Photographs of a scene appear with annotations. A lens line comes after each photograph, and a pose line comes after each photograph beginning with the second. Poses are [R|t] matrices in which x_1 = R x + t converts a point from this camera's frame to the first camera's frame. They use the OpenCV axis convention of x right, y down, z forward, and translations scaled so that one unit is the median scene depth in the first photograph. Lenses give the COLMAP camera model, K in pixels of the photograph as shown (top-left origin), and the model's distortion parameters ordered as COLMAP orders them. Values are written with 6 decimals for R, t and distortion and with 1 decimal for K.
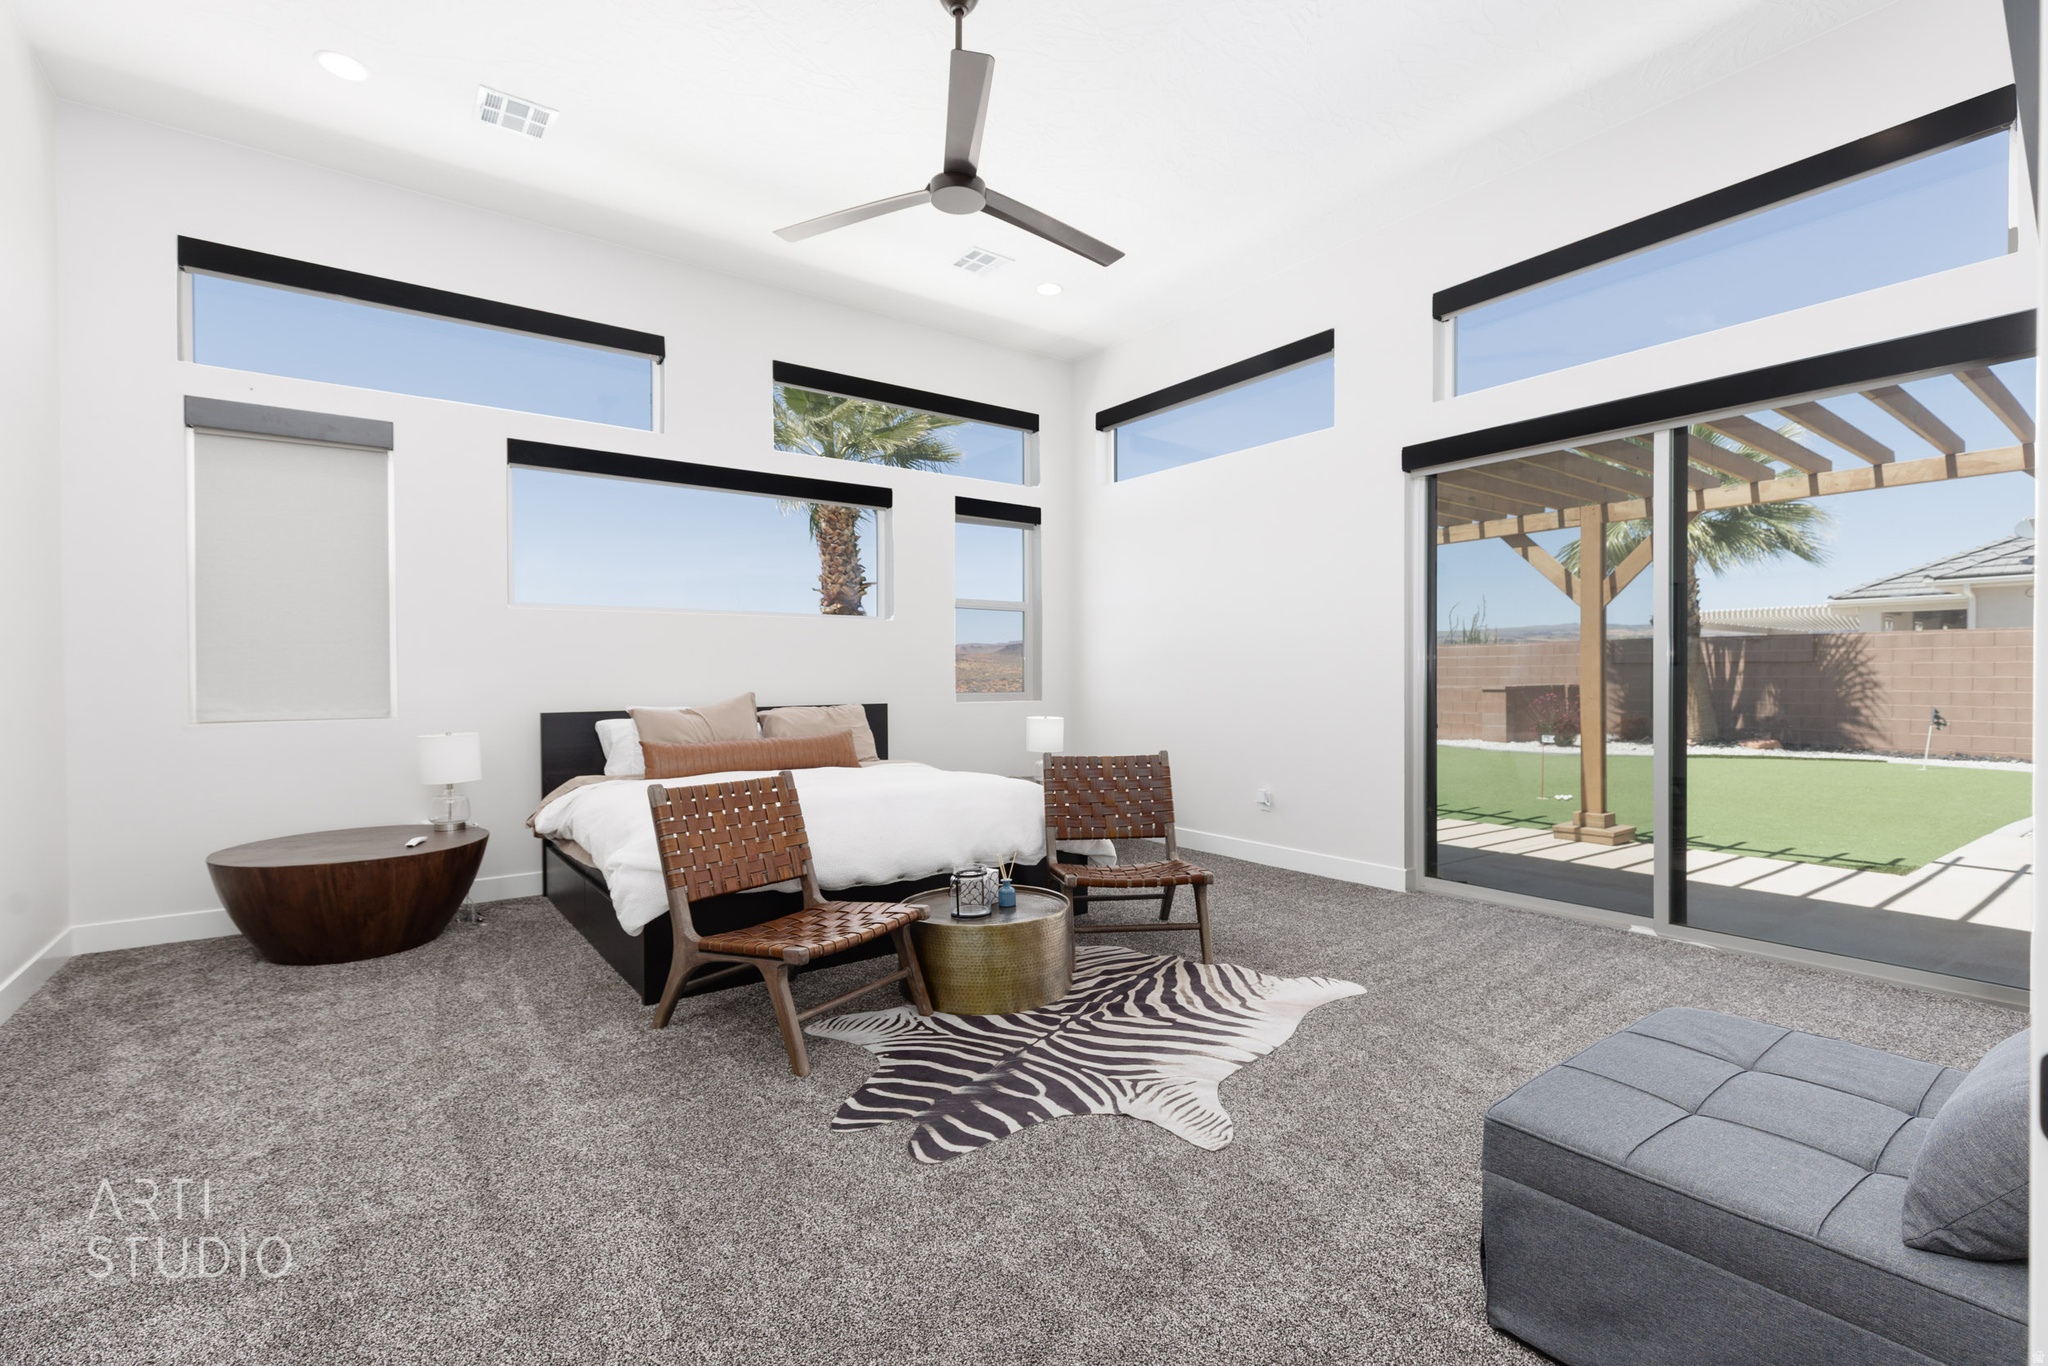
lens RADIAL K [[916.4, 0, 1033.8], [0, 916.4, 678.2], [0, 0, 1]] dist [0.010276, -0.002656]
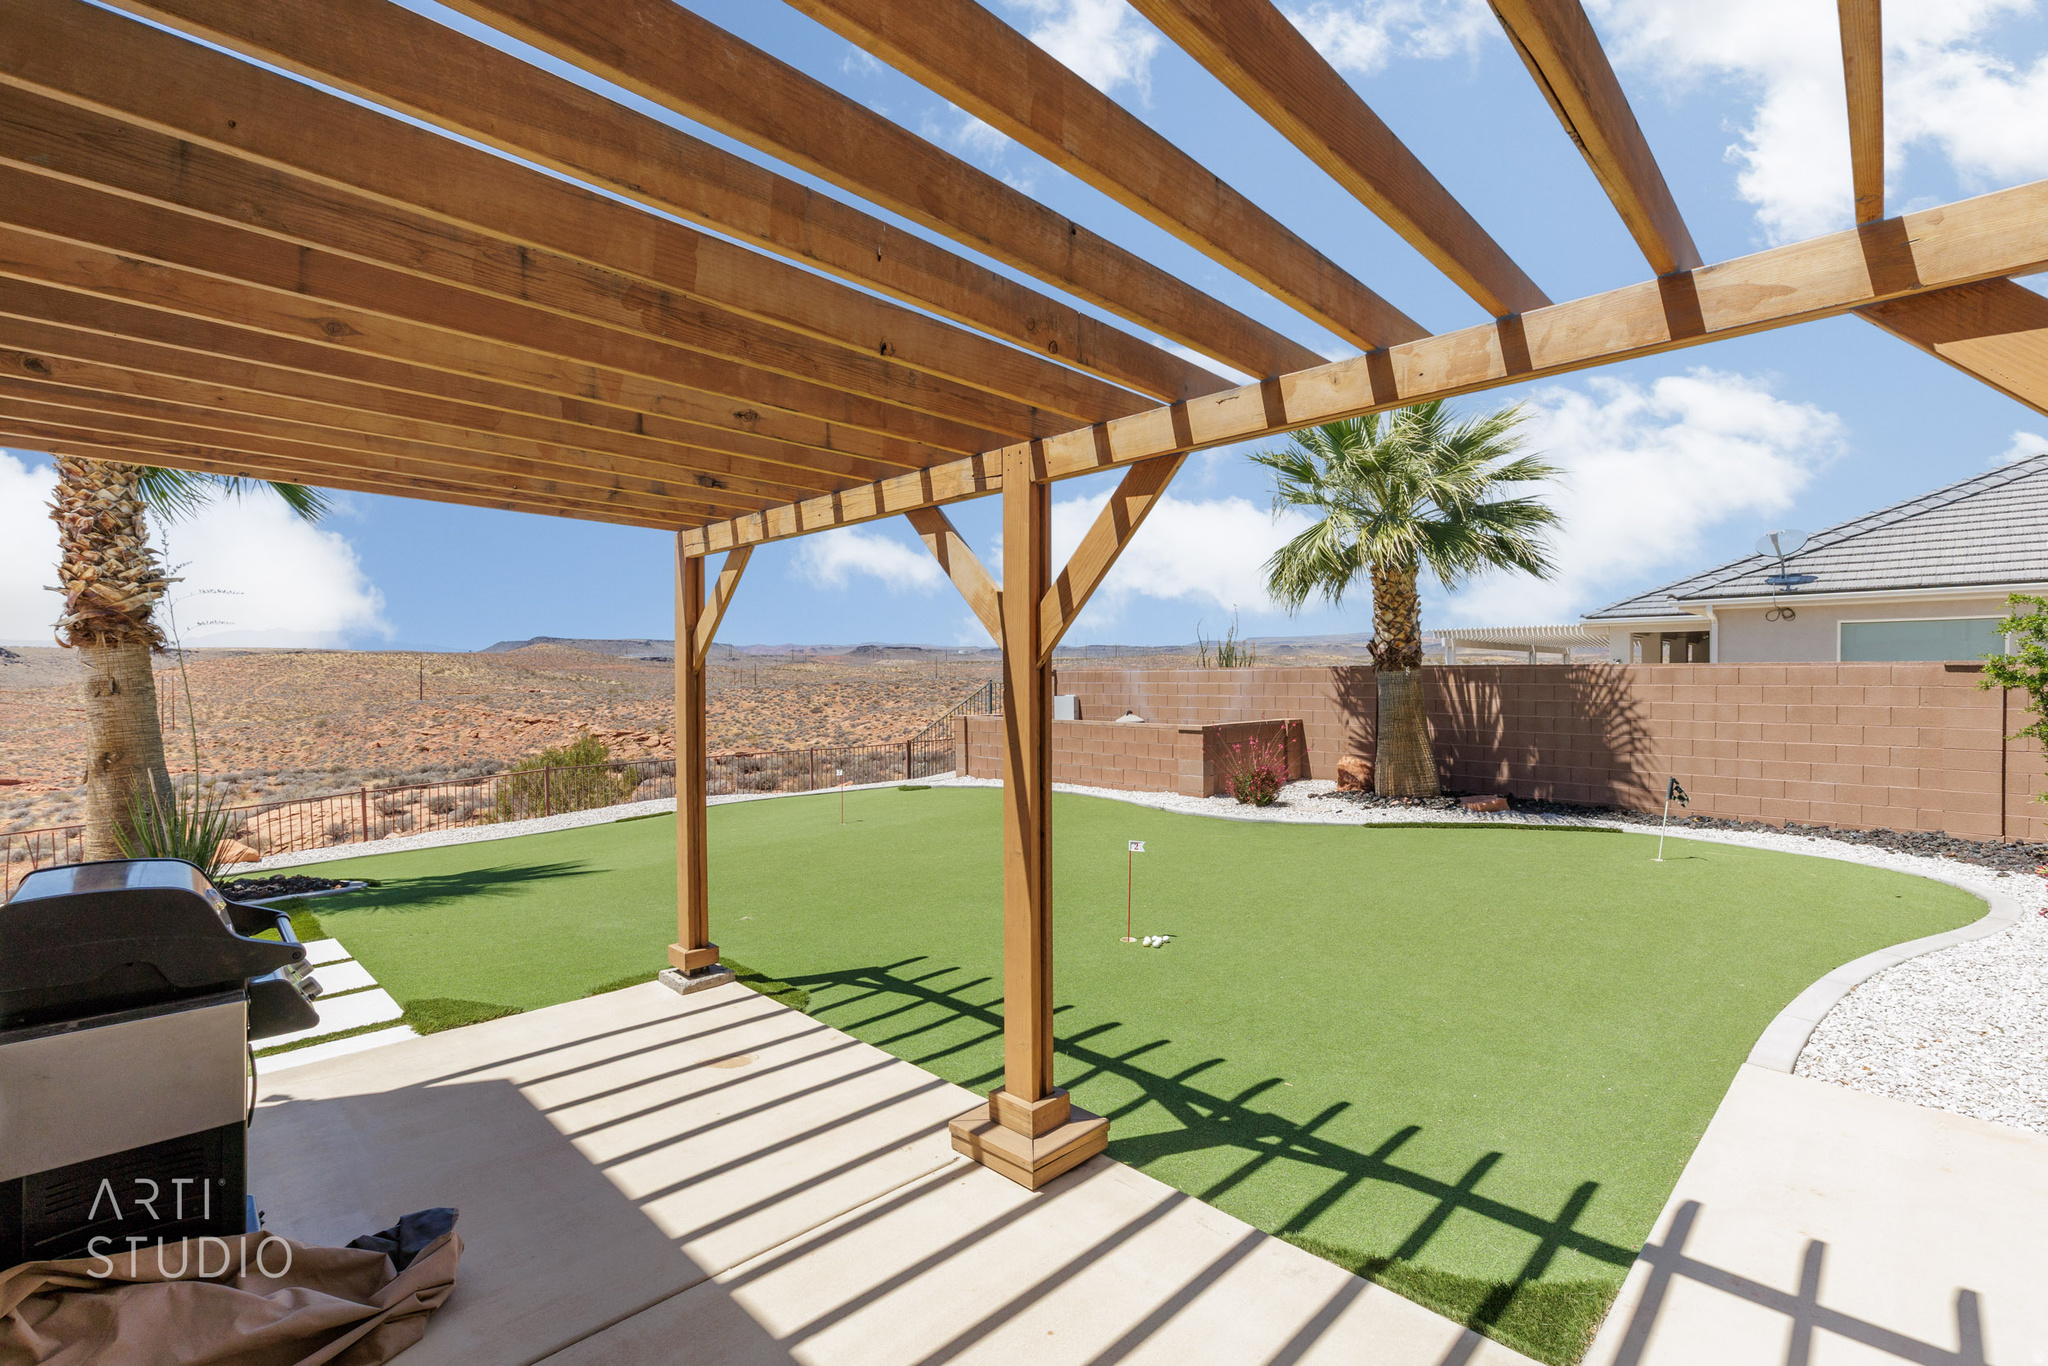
lens RADIAL K [[916.4, 0, 1032.2], [0, 916.4, 679.9], [0, 0, 1]] dist [0.010276, -0.002656]
pose [[0.987755, 0.002591, 0.155991, 0.284636], [-0.002545, 0.999997, -0.000497, -0.035552], [-0.155991, 0.000094, 0.987758, 0.282142]]
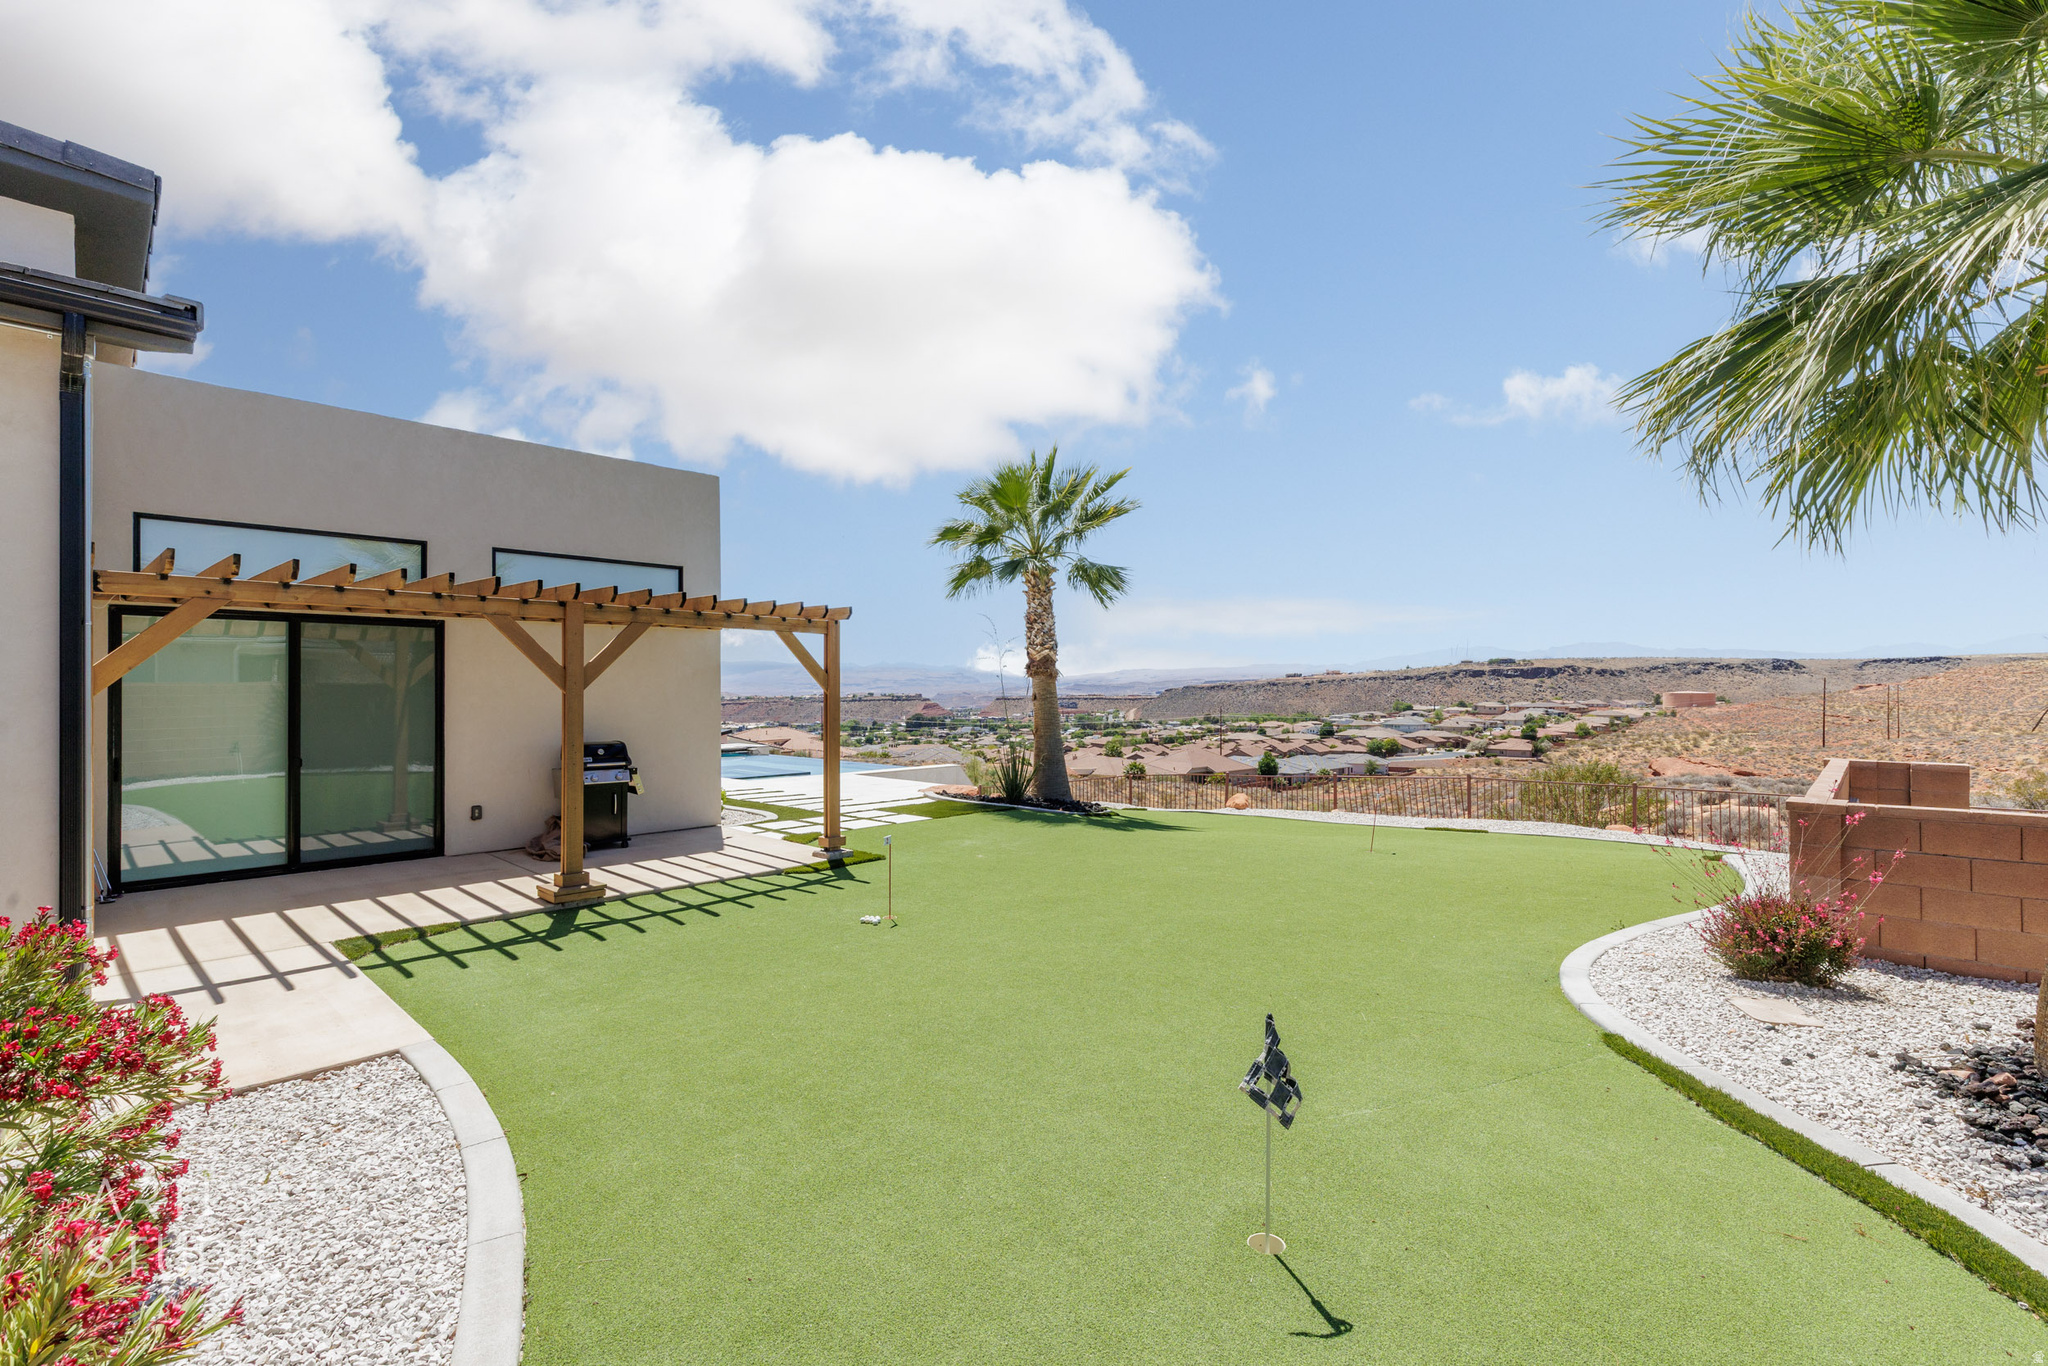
lens RADIAL K [[916.4, 0, 1032.3], [0, 916.4, 683.7], [0, 0, 1]] dist [0.010276, -0.002656]
pose [[0.184553, -0.000168, -0.982822, 1.026014], [-0.002661, 0.999996, -0.000671, -0.047980], [0.982819, 0.002739, 0.184552, 0.751738]]
